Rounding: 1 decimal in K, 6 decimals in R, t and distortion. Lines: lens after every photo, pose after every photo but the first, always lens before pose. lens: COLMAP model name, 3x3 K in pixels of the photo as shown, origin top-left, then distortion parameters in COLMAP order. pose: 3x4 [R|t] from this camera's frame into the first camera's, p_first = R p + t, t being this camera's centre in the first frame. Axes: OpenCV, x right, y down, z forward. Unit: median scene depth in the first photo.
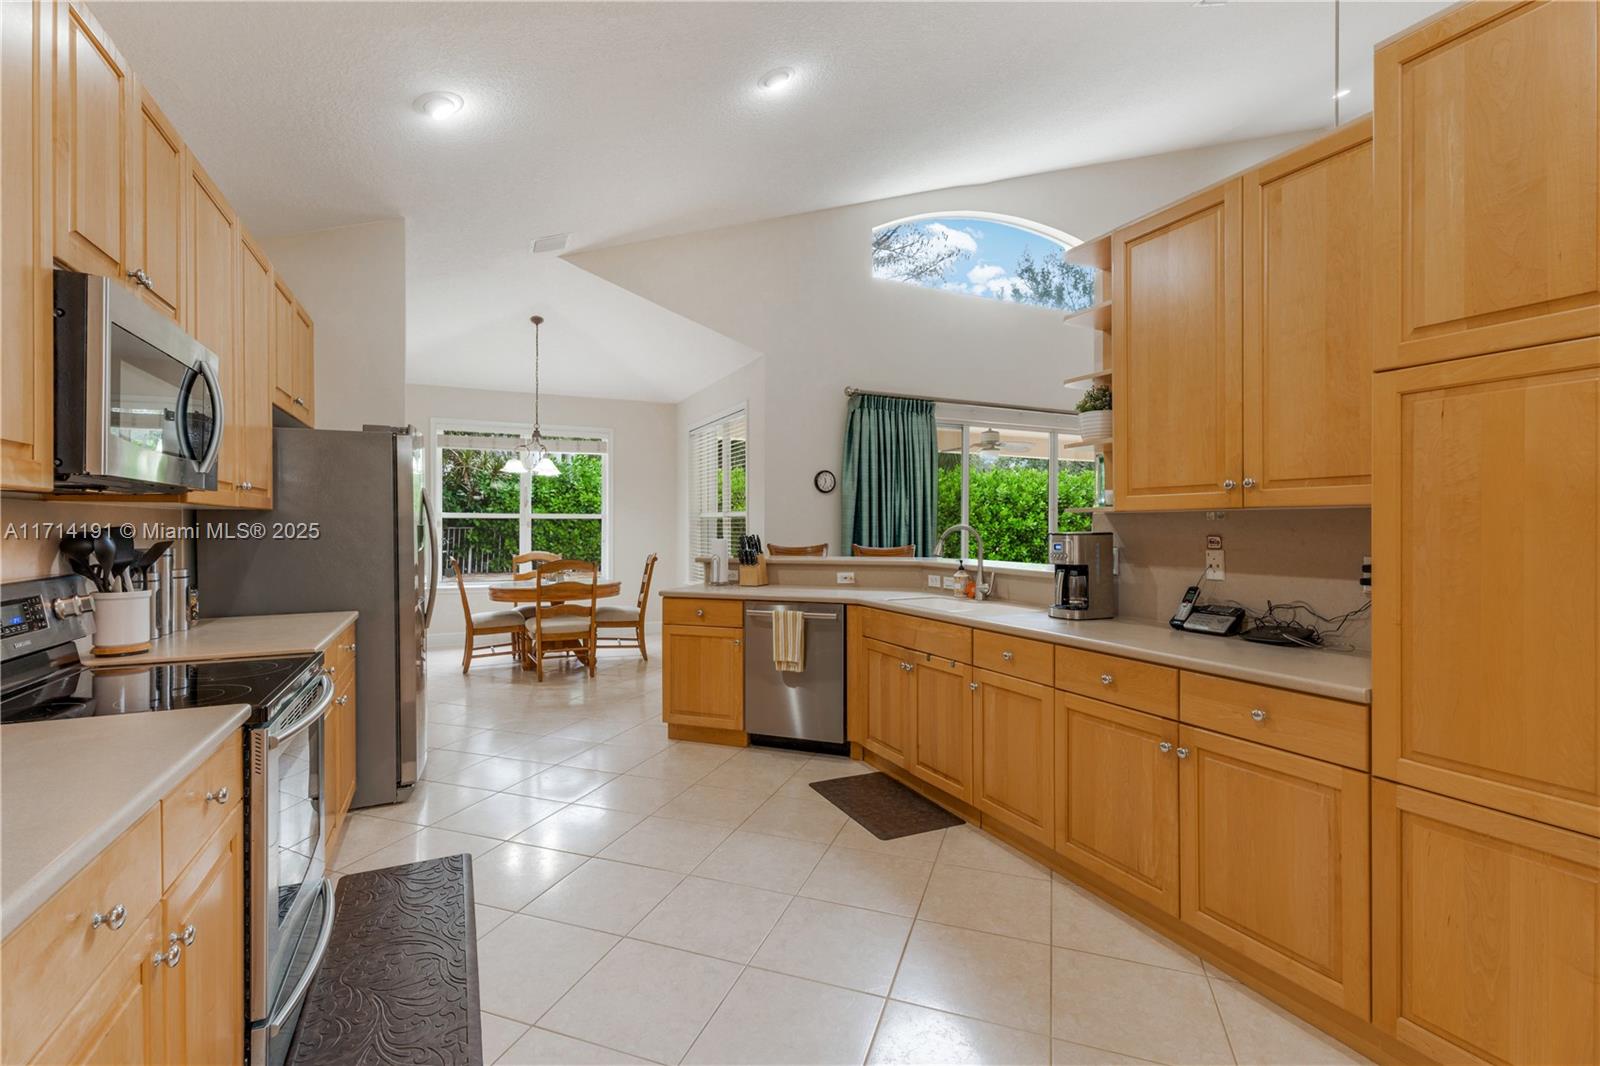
lens RADIAL K [[708.3, 0, 789.5], [0, 708.3, 526.4], [0, 0, 1]] dist [0.003206, -0.004768]
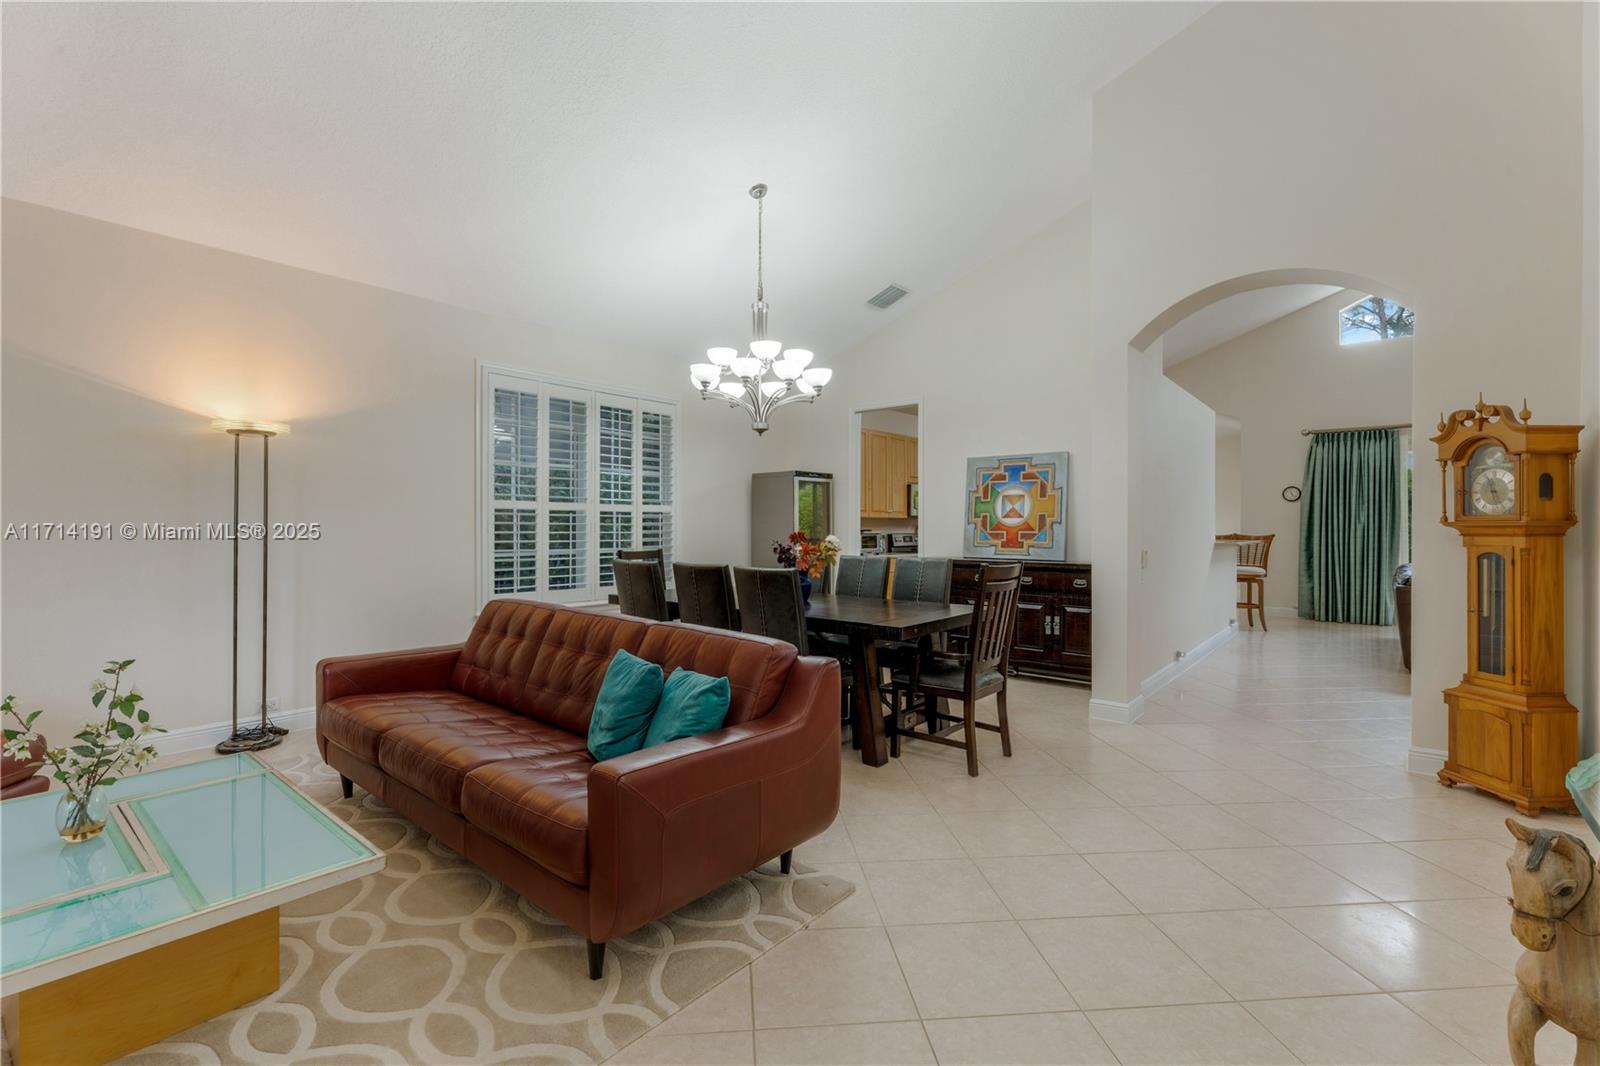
lens RADIAL K [[708.3, 0, 791.8], [0, 708.3, 526.2], [0, 0, 1]] dist [0.003206, -0.004768]
pose [[0.416059, -0.001768, -0.909336, 0.969669], [-0.002322, 0.999993, -0.003007, 0.014484], [0.909335, 0.003362, 0.416052, -0.603650]]
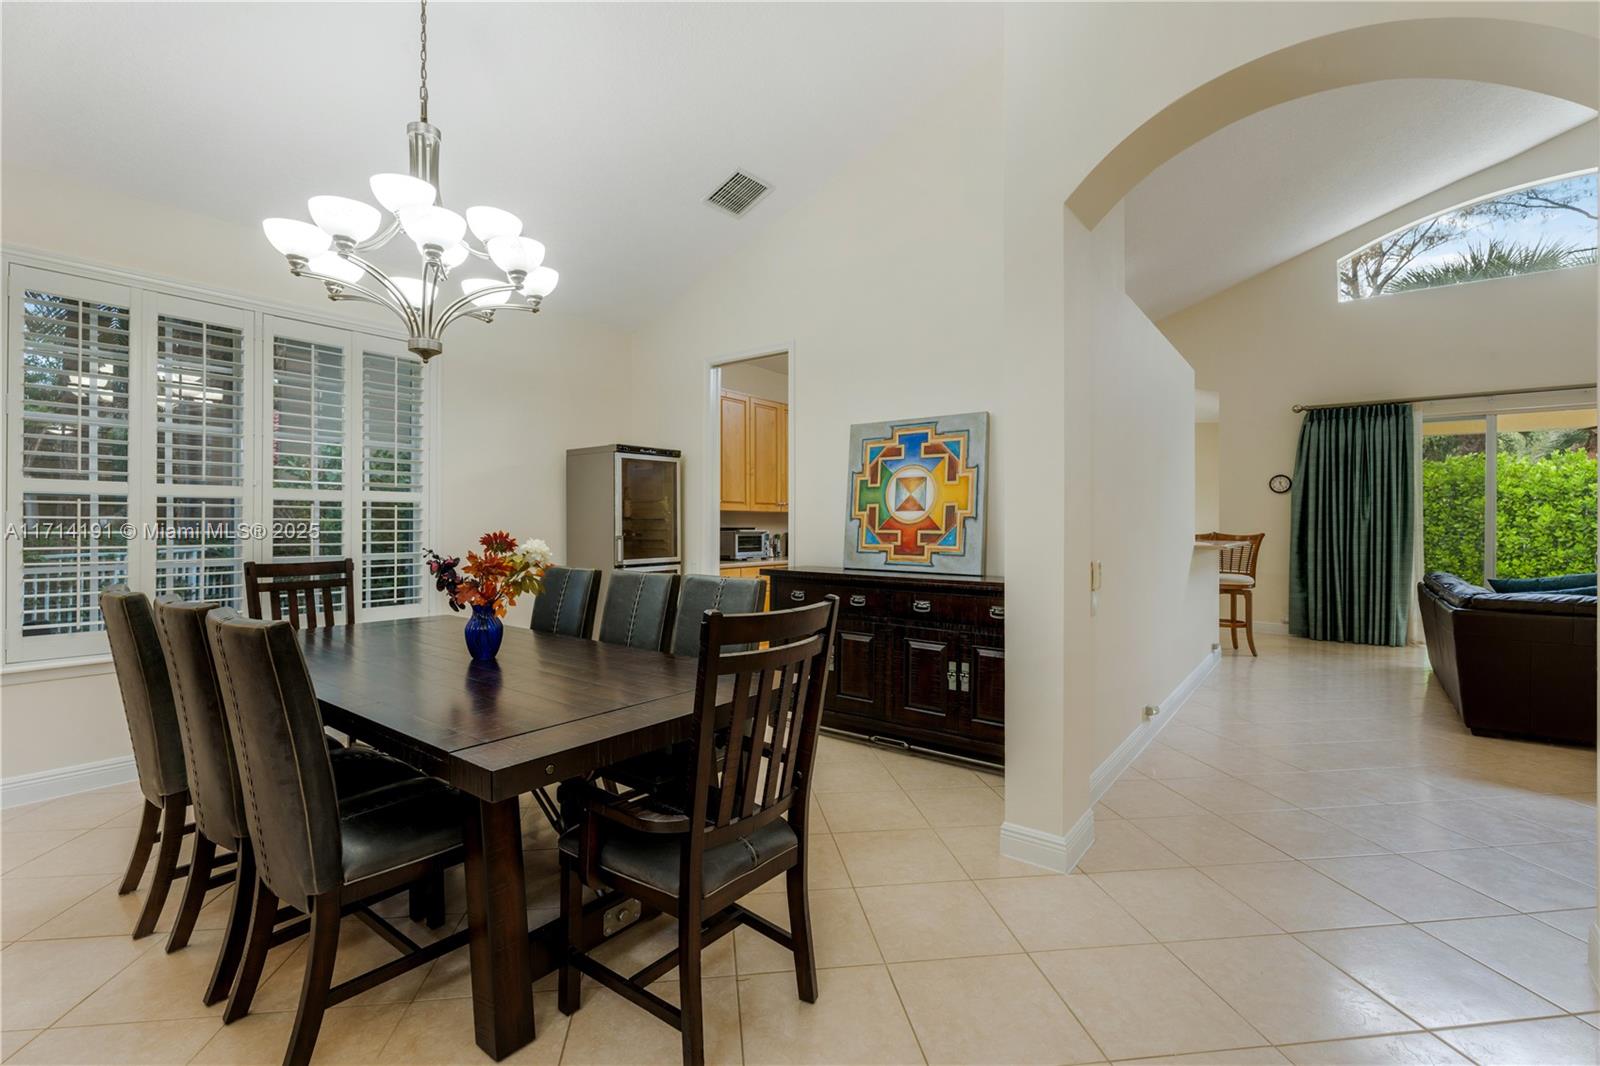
lens RADIAL K [[708.3, 0, 795.4], [0, 708.3, 521.7], [0, 0, 1]] dist [0.003206, -0.004768]
pose [[0.454946, -0.004776, -0.890506, 0.760602], [-0.002164, 0.999977, -0.006468, 0.014187], [0.890516, 0.004869, 0.454926, -0.330988]]
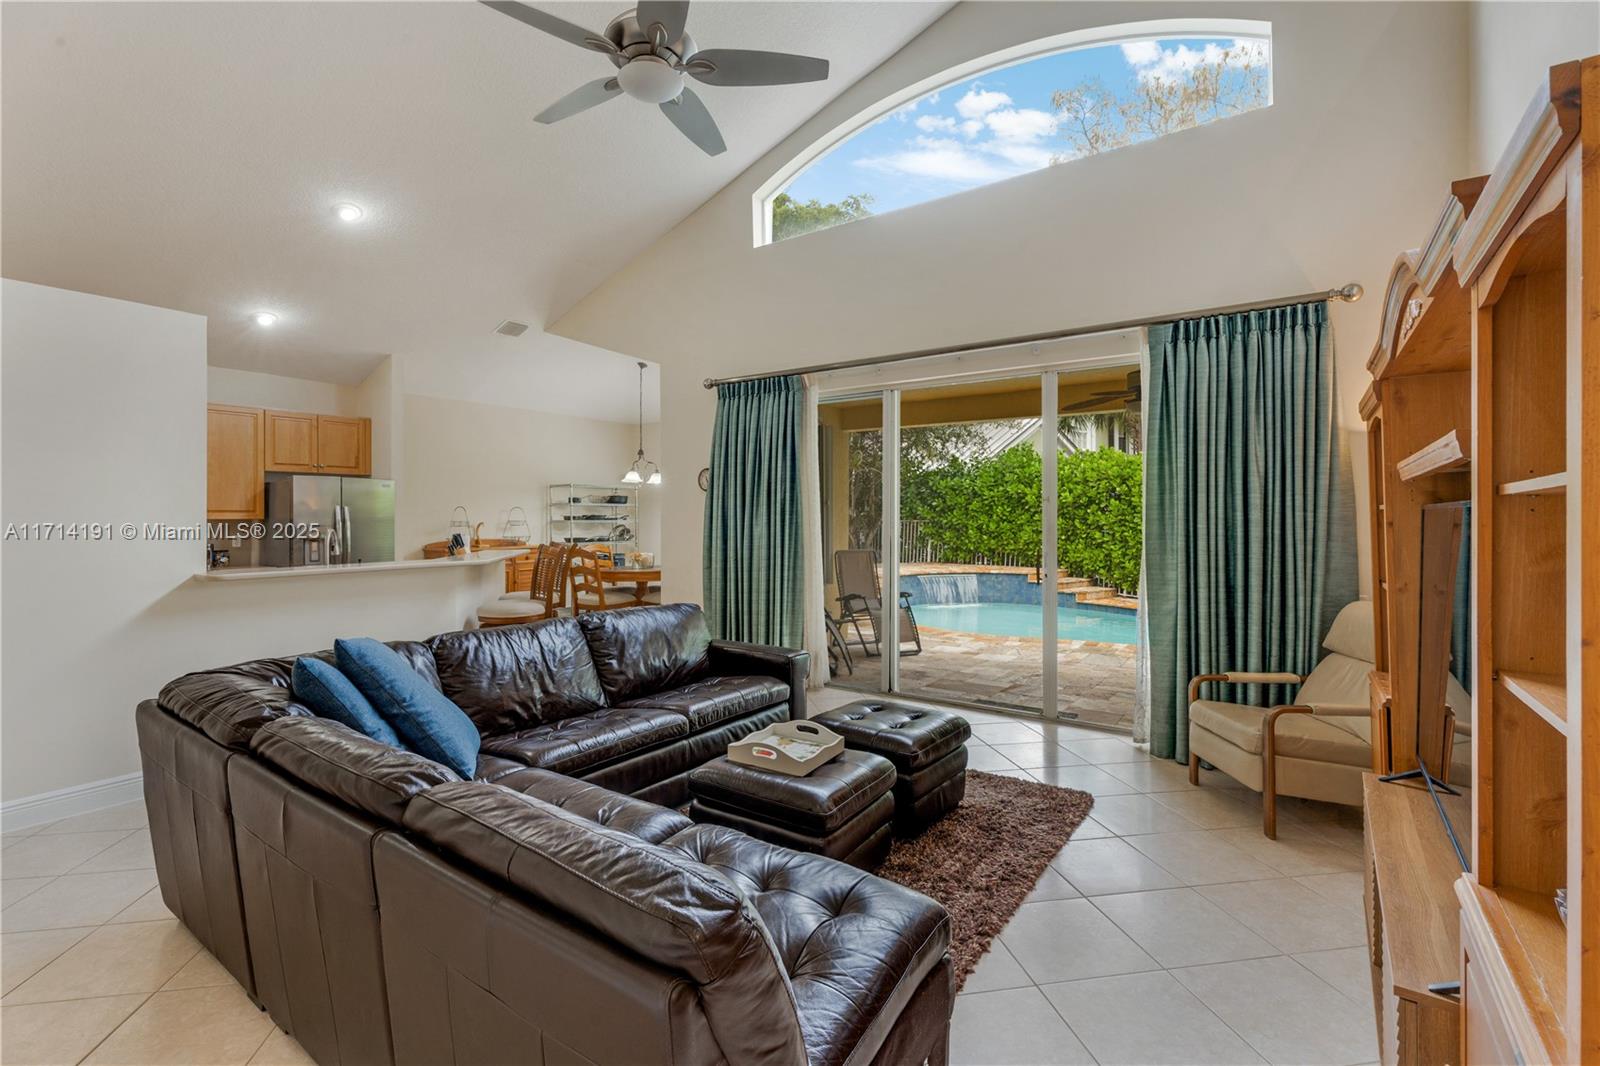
lens RADIAL K [[708.3, 0, 803.8], [0, 708.3, 526.0], [0, 0, 1]] dist [0.003206, -0.004768]
pose [[0.495923, 0.005498, -0.868349, 0.957532], [-0.002365, 0.999985, 0.004980, -0.003979], [0.868363, -0.000416, 0.495928, 0.616675]]
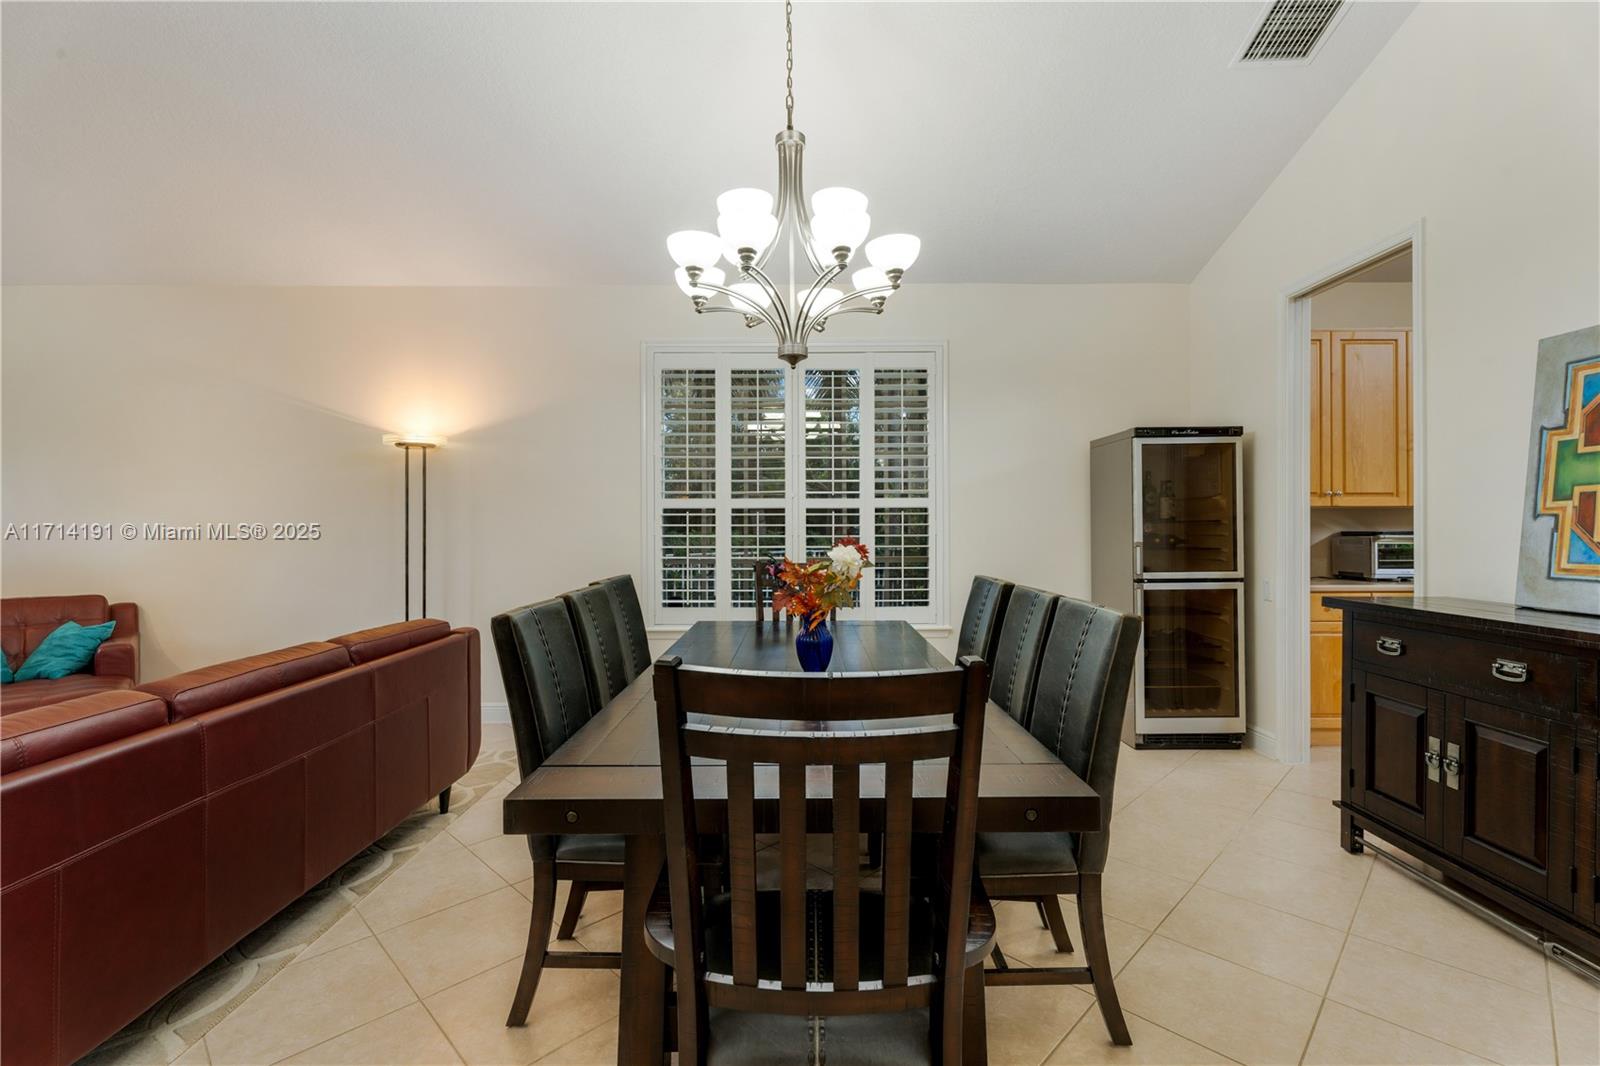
lens RADIAL K [[708.3, 0, 786.4], [0, 708.3, 532.9], [0, 0, 1]] dist [0.003206, -0.004768]
pose [[-0.436038, 0.004517, -0.899917, 0.674735], [0.001300, 0.999990, 0.004390, 0.013856], [0.899927, 0.000744, -0.436039, -0.163747]]
